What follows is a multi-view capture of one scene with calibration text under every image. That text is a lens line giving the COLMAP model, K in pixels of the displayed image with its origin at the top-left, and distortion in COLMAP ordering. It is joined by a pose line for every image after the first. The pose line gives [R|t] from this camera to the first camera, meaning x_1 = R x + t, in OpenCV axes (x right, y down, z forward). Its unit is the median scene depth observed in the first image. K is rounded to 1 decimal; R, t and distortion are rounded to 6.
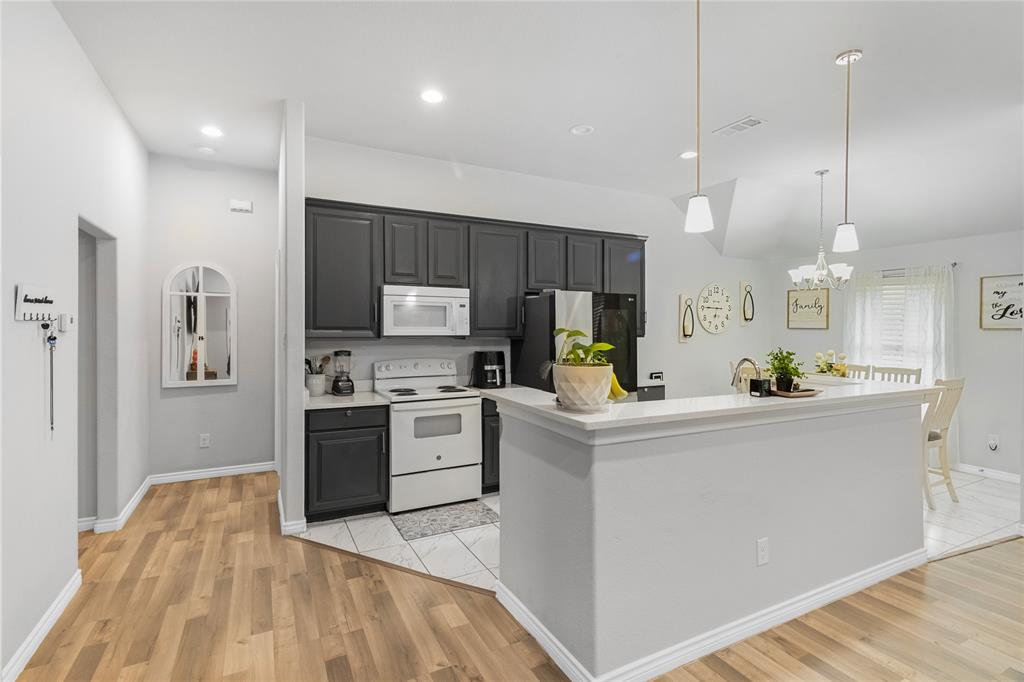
lens RADIAL K [[483.6, 0, 508.9], [0, 483.6, 331.6], [0, 0, 1]] dist [0.000367, 0.000115]
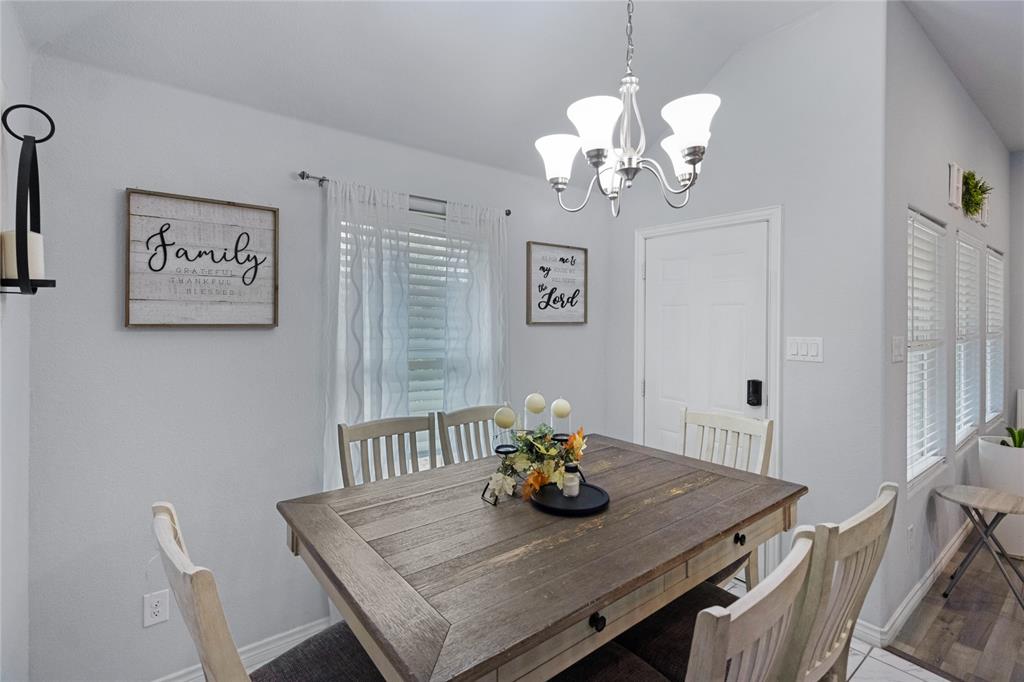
lens RADIAL K [[479.1, 0, 510.9], [0, 479.1, 320.4], [0, 0, 1]] dist [0.001581, 0.000621]
pose [[-0.183529, -0.009054, 0.982973, 0.440998], [0.004696, 0.999938, 0.010087, -0.019622], [-0.983003, 0.006467, -0.183475, 1.368464]]
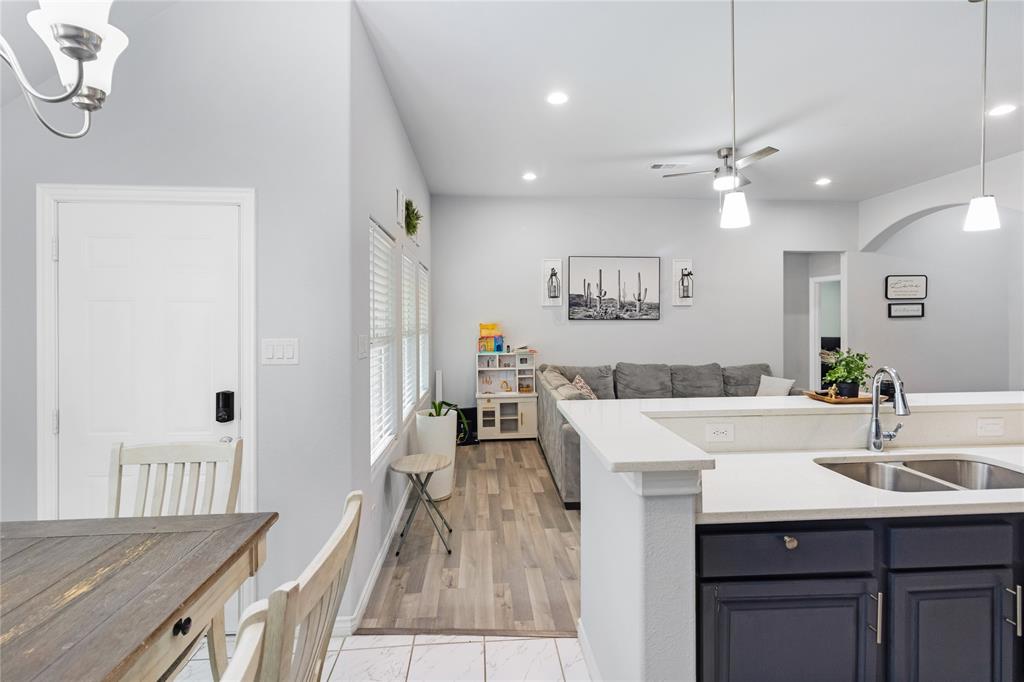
lens RADIAL K [[481.4, 0, 512.6], [0, 481.4, 318.1], [0, 0, 1]] dist [-0.000017, 0.000517]
pose [[-0.917511, -0.000141, 0.397710, 0.498049], [0.002826, 0.999972, 0.006873, -0.017329], [-0.397700, 0.007430, -0.917485, 1.298149]]
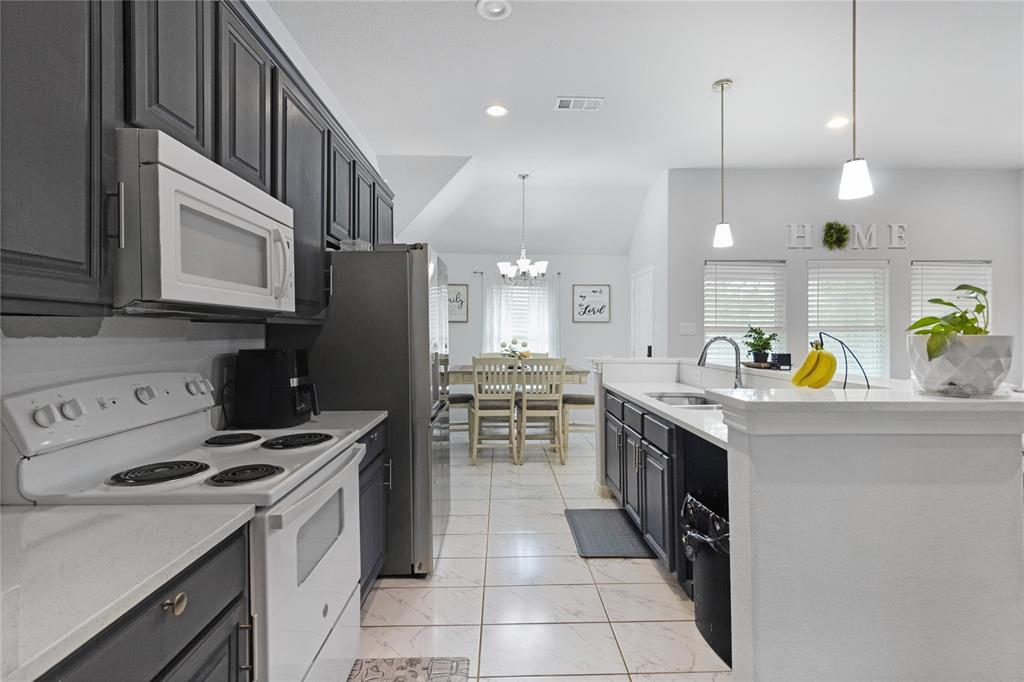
lens RADIAL K [[483.6, 0, 508.9], [0, 483.6, 331.6], [0, 0, 1]] dist [0.000367, 0.000115]
pose [[0.444855, -0.000163, 0.895603, -0.420552], [0.005060, 0.999984, -0.002331, 0.029687], [-0.895589, 0.005569, 0.444849, 0.658227]]
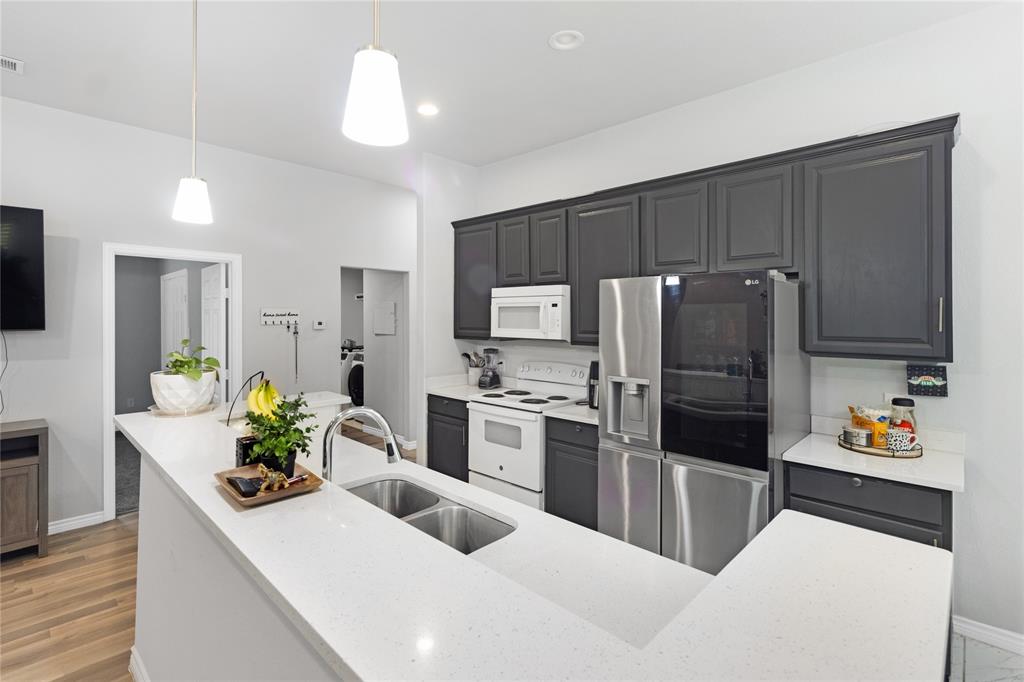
lens RADIAL K [[481.4, 0, 512.6], [0, 481.4, 318.1], [0, 0, 1]] dist [-0.000017, 0.000517]
pose [[0.326161, 0.000909, -0.945314, 0.723729], [-0.008107, 0.999965, -0.001836, -0.029315], [0.945279, 0.008263, 0.326157, 0.685362]]
